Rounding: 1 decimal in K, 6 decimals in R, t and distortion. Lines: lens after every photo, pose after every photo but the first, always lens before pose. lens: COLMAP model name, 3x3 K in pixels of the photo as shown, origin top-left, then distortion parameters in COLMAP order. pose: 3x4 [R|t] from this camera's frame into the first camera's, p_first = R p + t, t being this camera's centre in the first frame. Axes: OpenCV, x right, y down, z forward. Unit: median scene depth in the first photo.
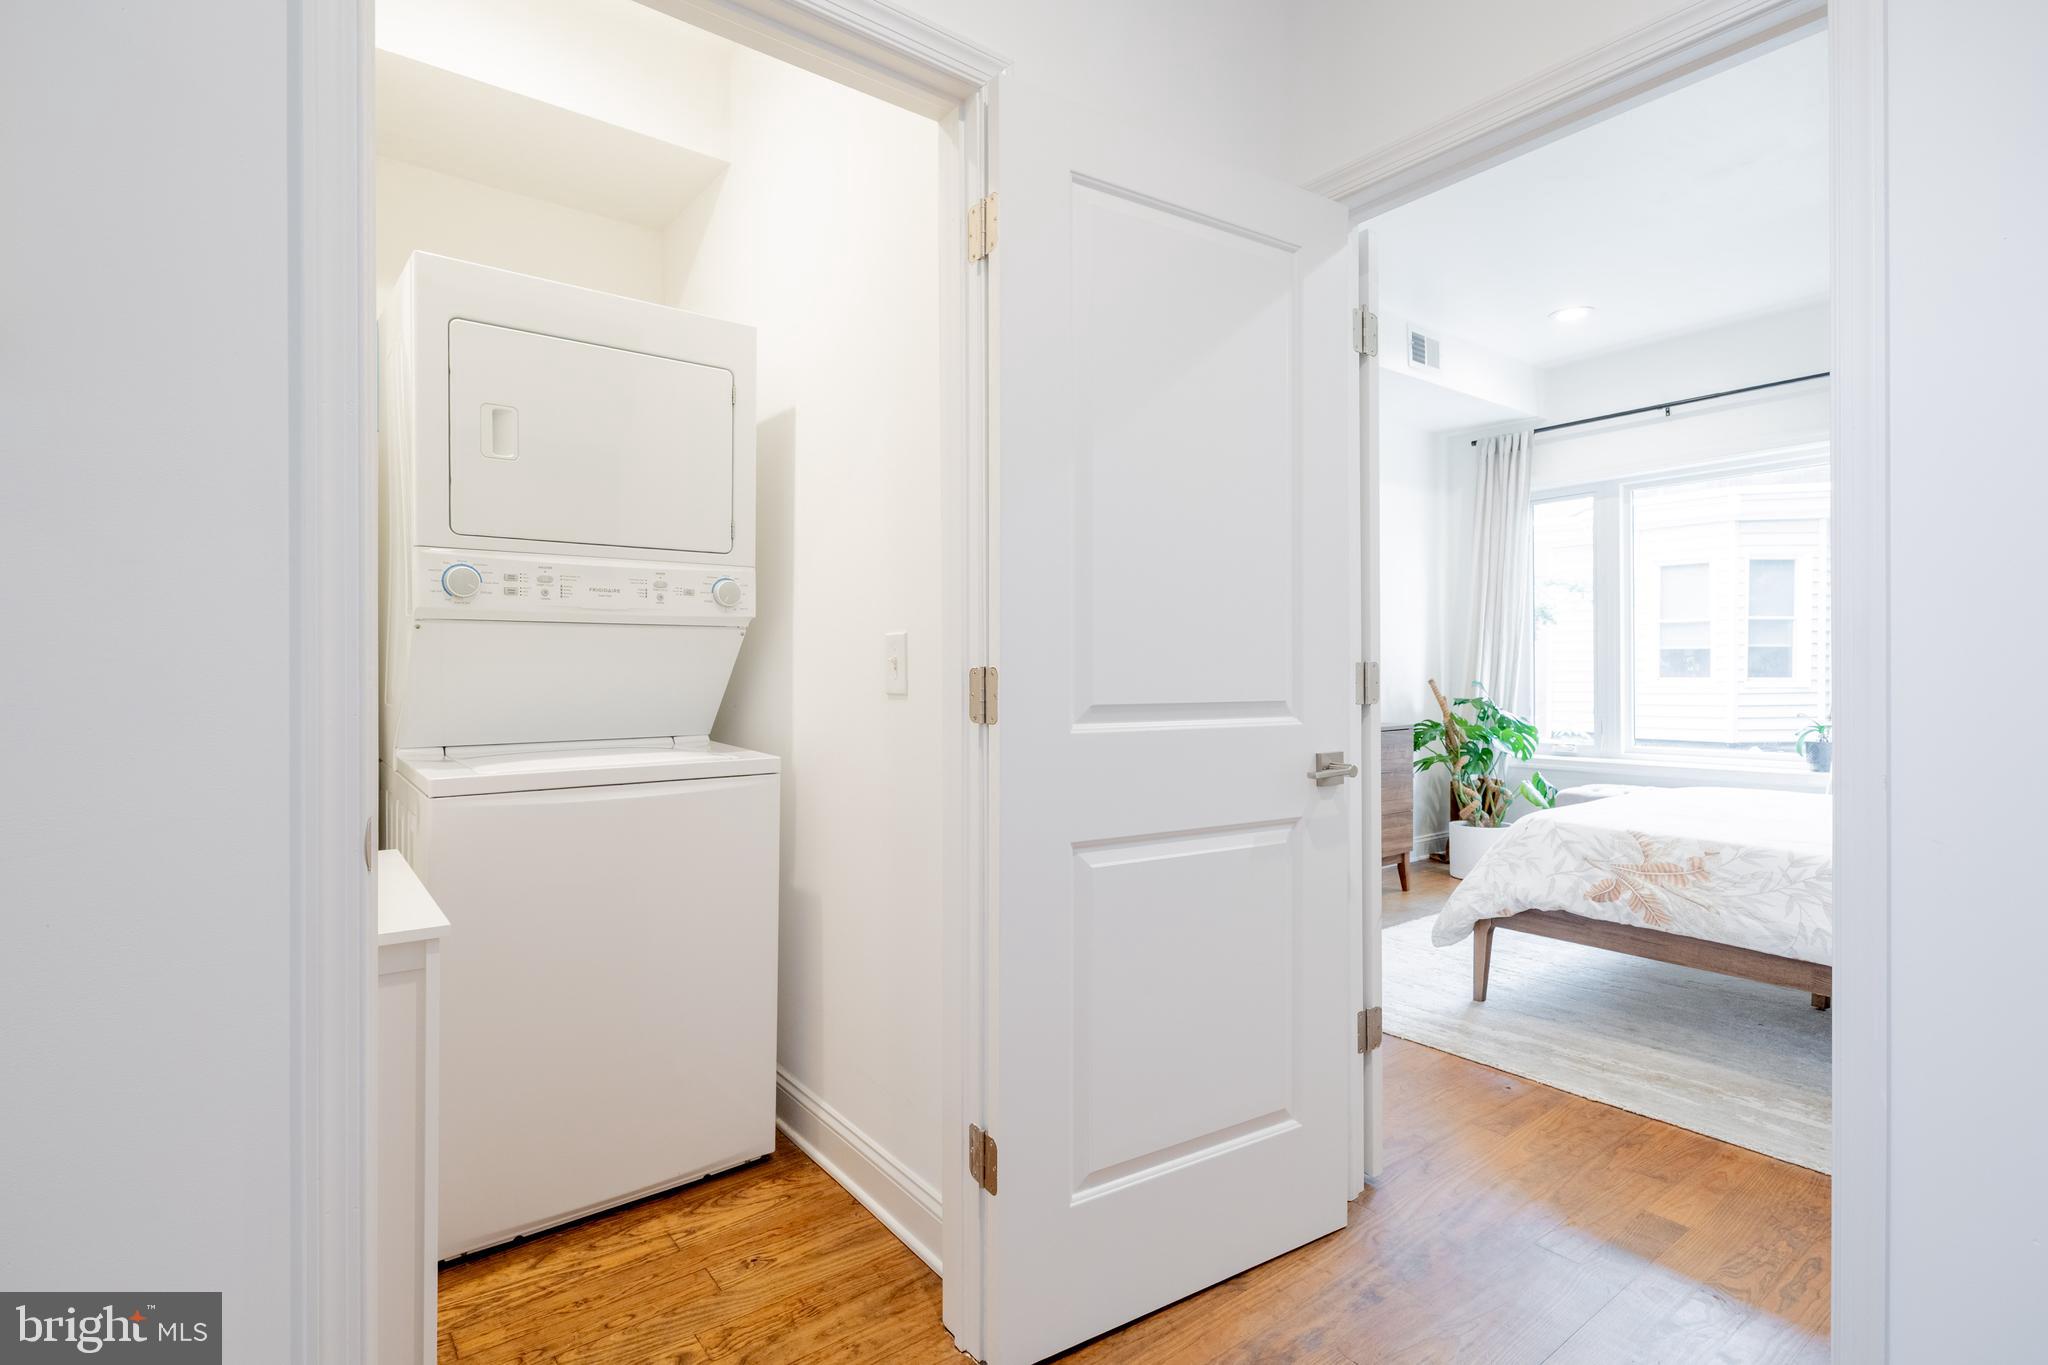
lens RADIAL K [[970.8, 0, 1024.0], [0, 970.8, 682.5], [0, 0, 1]] dist [-0.000246, -0.000078]
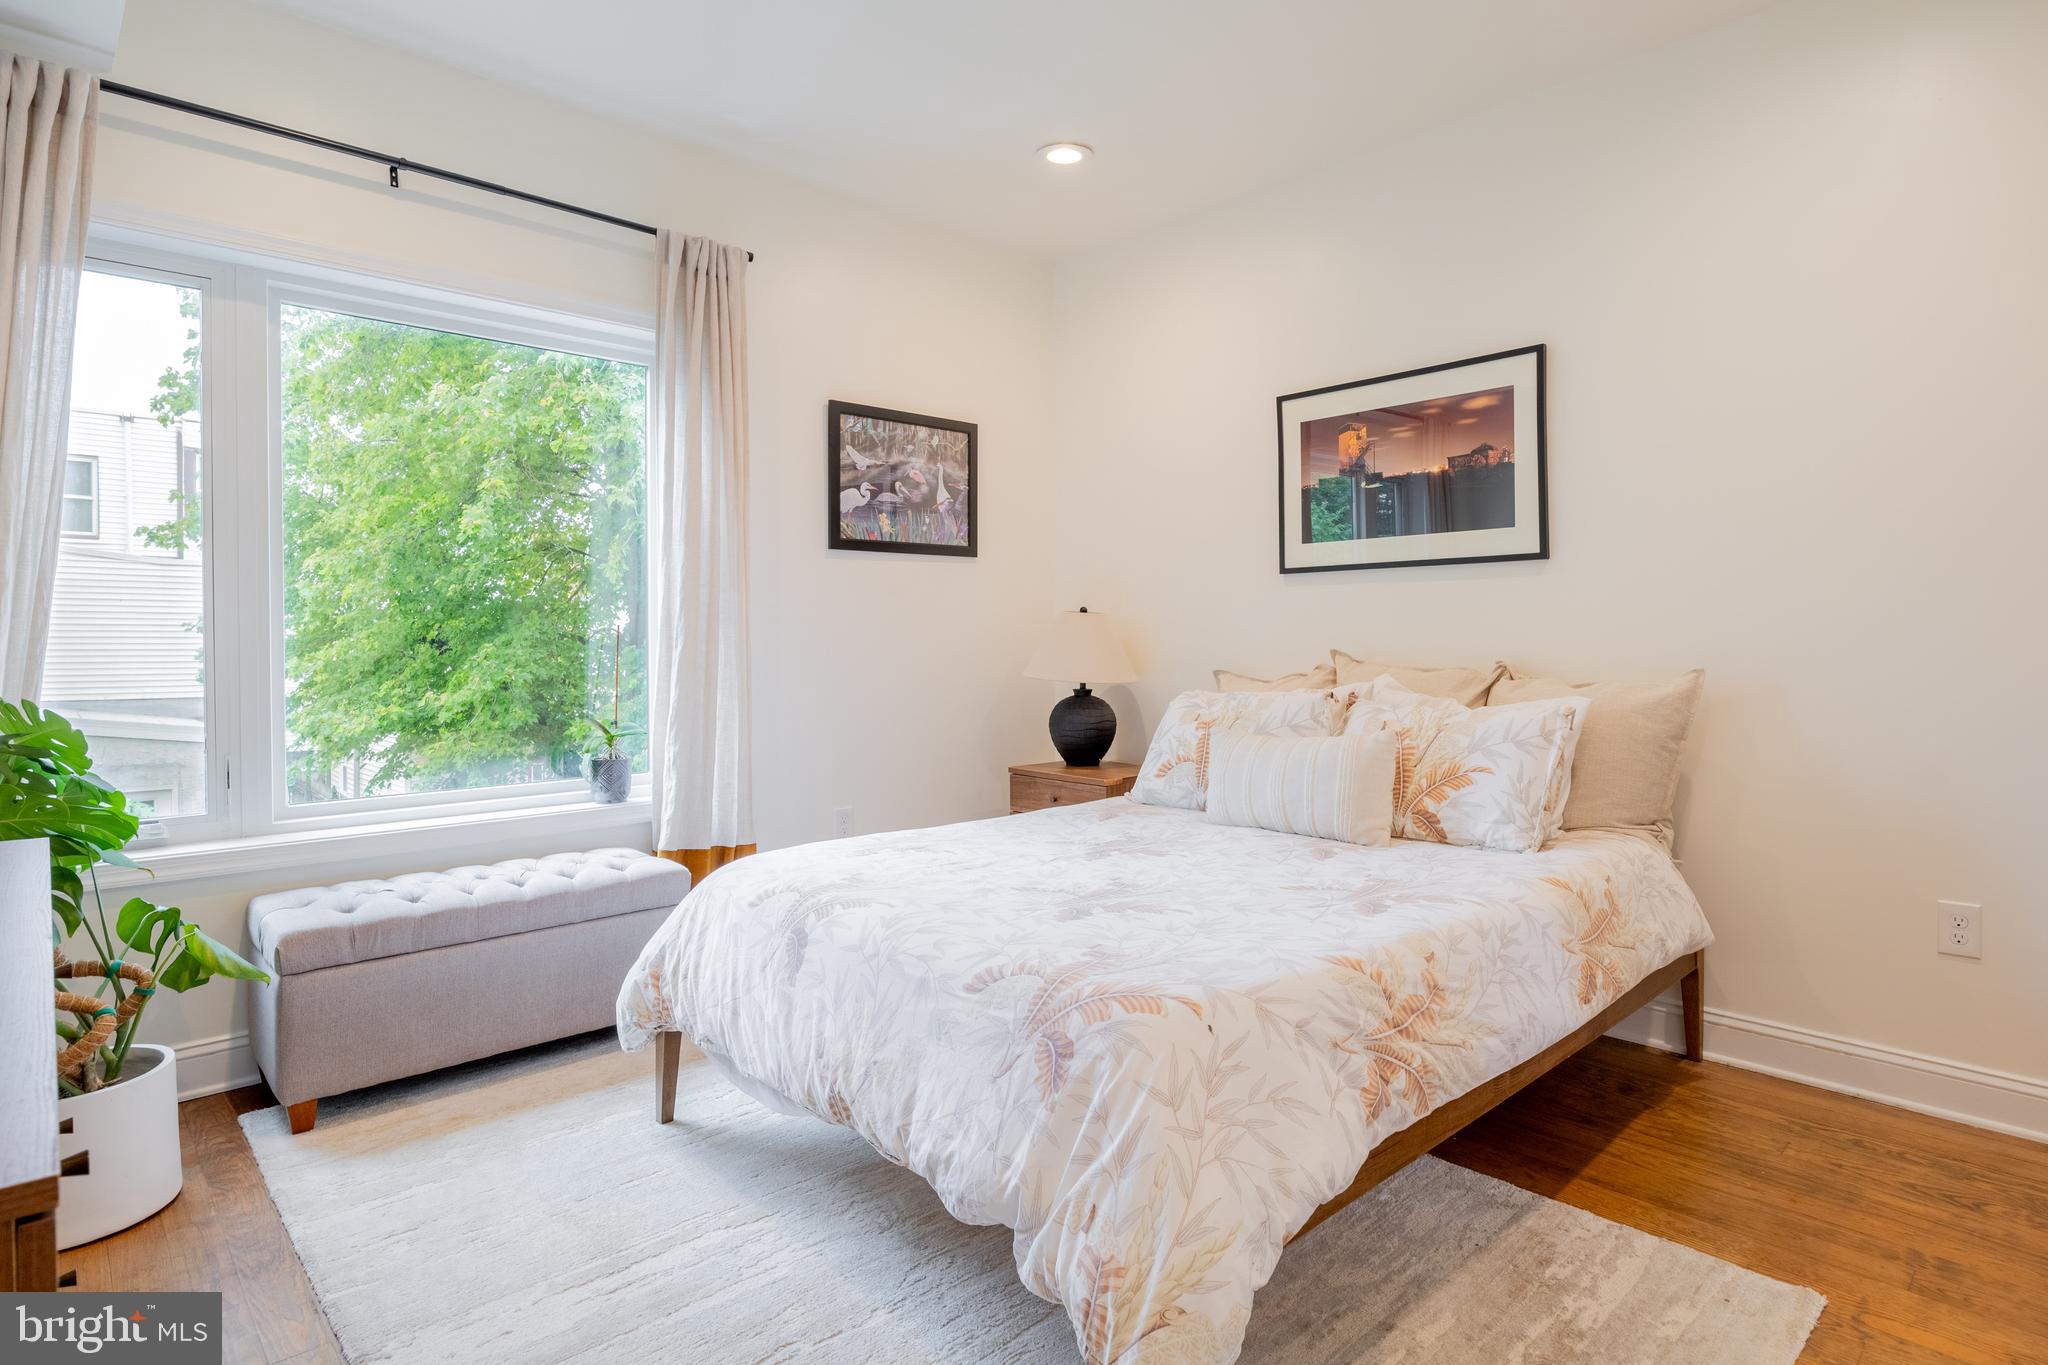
lens RADIAL K [[1061.0, 0, 1027.9], [0, 1061.0, 663.7], [0, 0, 1]] dist [-0.016775, -0.000975]
pose [[-0.092216, -0.020904, 0.995520, 0.068072], [0.016560, 0.999609, 0.022524, -0.027555], [-0.995601, 0.018563, -0.091834, 1.276479]]
